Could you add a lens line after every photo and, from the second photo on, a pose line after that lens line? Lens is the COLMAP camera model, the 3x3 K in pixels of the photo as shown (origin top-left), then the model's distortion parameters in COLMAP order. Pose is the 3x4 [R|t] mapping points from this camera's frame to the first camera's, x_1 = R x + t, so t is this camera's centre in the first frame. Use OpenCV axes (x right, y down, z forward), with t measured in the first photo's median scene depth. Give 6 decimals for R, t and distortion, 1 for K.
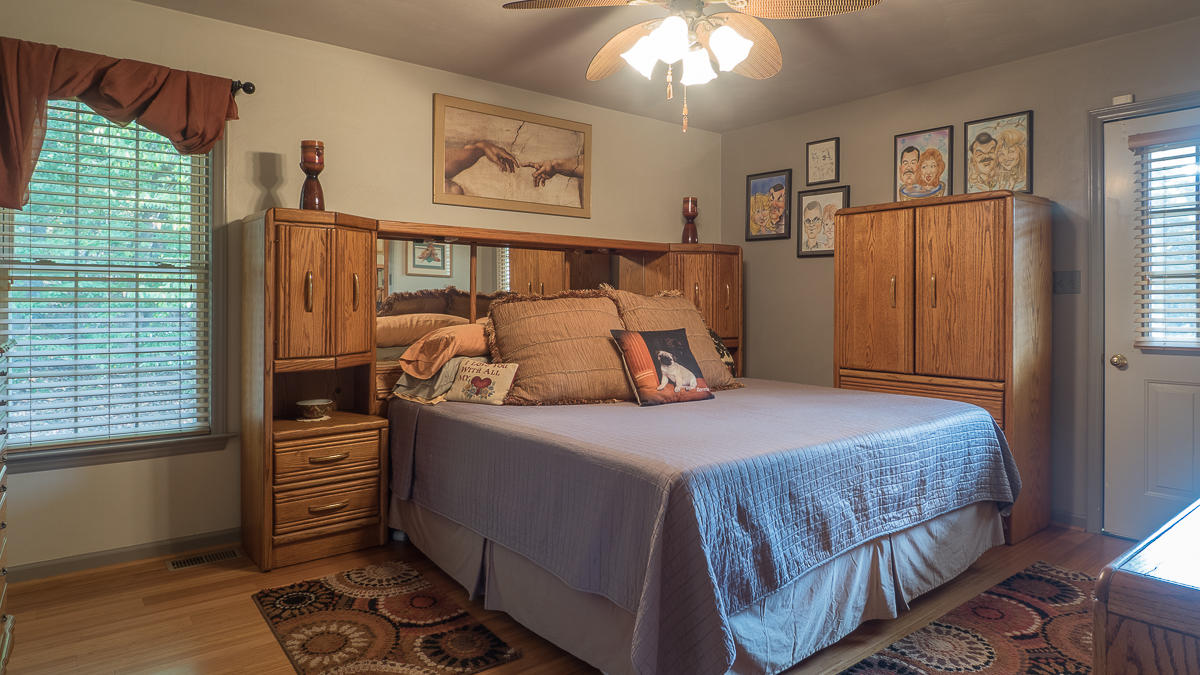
lens RADIAL K [[702.5, 0, 598.5], [0, 702.5, 304.4], [0, 0, 1]] dist [-0.002570, -0.001213]
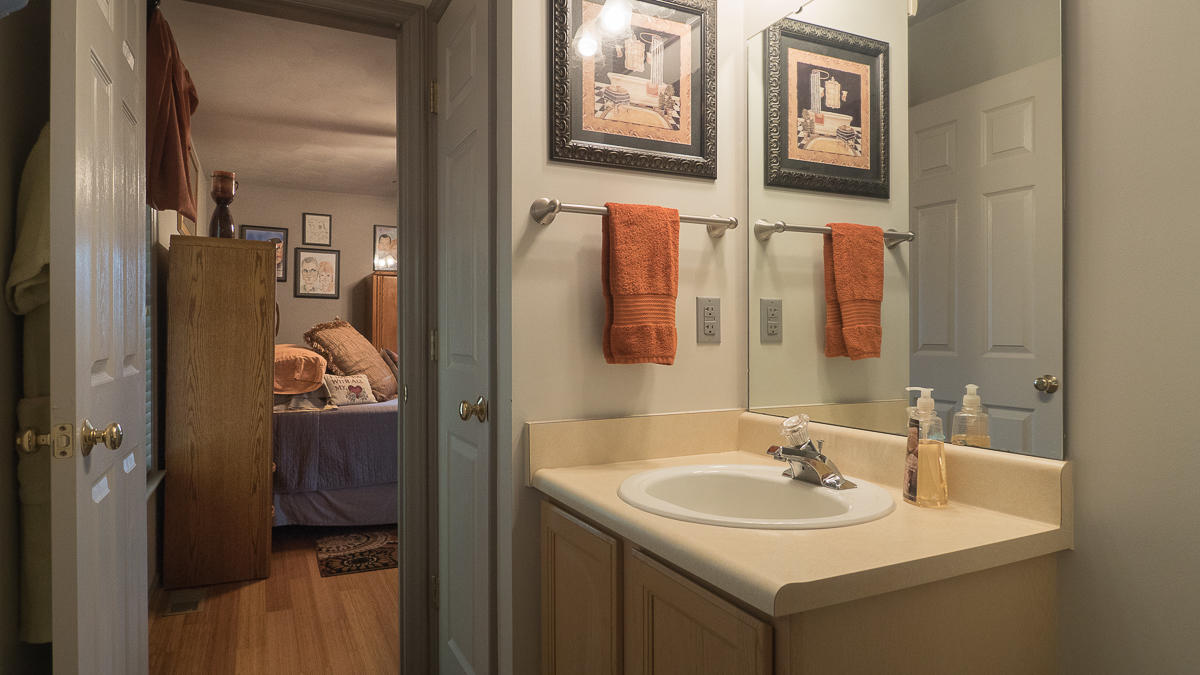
lens RADIAL K [[676.9, 0, 600.0], [0, 676.9, 337.5], [0, 0, 1]] dist [-0.000407, -0.000651]
pose [[0.211427, -0.007870, 0.977362, -0.956944], [0.003545, 0.999967, 0.007285, 0.002464], [-0.977387, 0.001924, 0.211448, 0.190081]]
